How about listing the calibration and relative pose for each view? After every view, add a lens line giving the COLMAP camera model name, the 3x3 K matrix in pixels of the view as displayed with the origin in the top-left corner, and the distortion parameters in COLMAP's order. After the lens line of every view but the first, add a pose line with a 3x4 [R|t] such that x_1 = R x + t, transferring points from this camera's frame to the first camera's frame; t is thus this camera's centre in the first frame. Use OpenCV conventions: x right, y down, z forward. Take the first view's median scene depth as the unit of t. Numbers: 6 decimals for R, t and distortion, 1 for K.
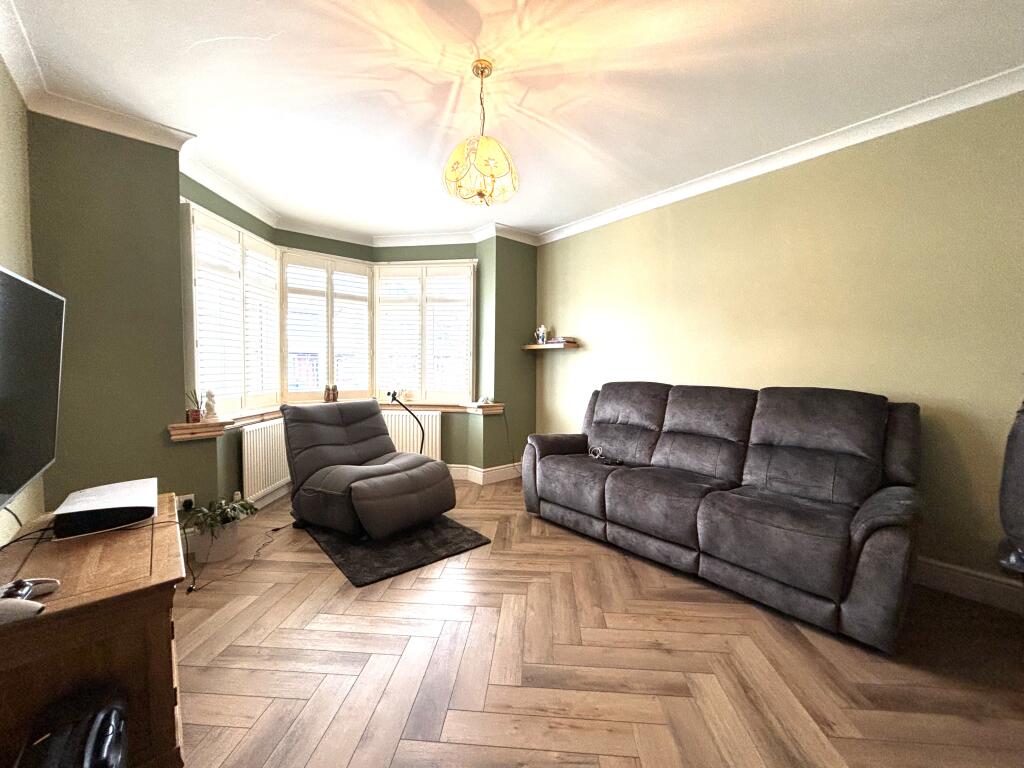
lens RADIAL K [[410.0, 0, 512.0], [0, 410.0, 384.0], [0, 0, 1]] dist [-0.000366, -0.000064]
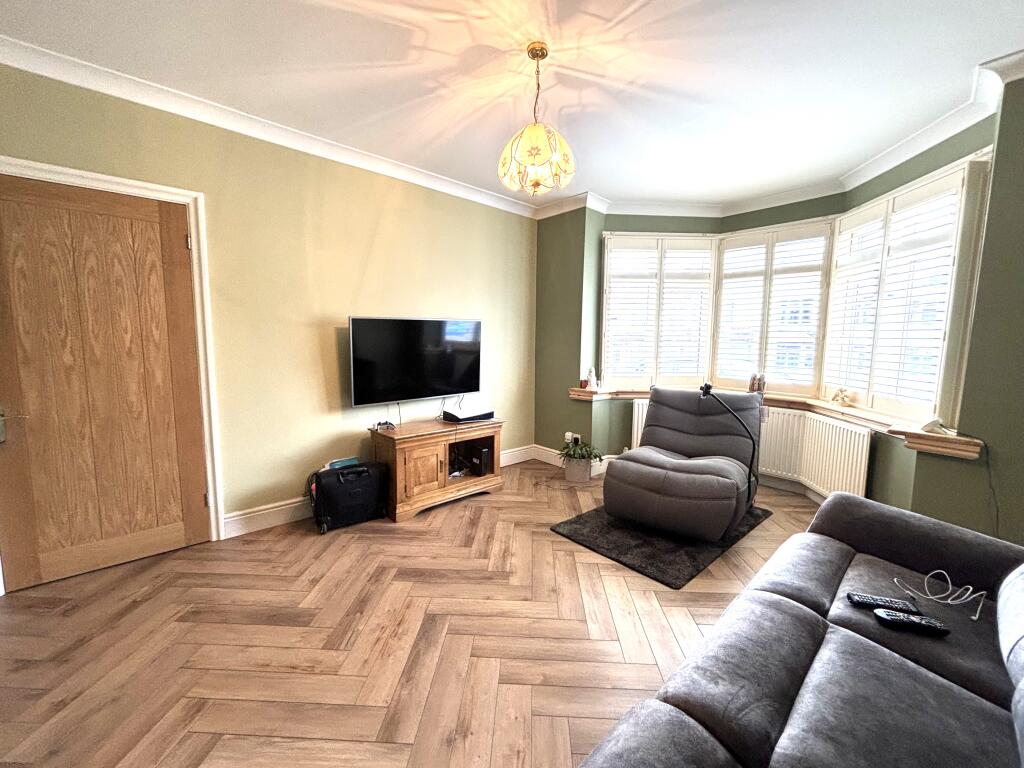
lens RADIAL K [[411.6, 0, 512.9], [0, 411.6, 381.7], [0, 0, 1]] dist [0.000724, 0.000116]
pose [[0.024664, 0.095825, -0.995093, 0.582302], [-0.055856, 0.993973, 0.094332, -0.046845], [0.998134, 0.053255, 0.029867, 0.571198]]
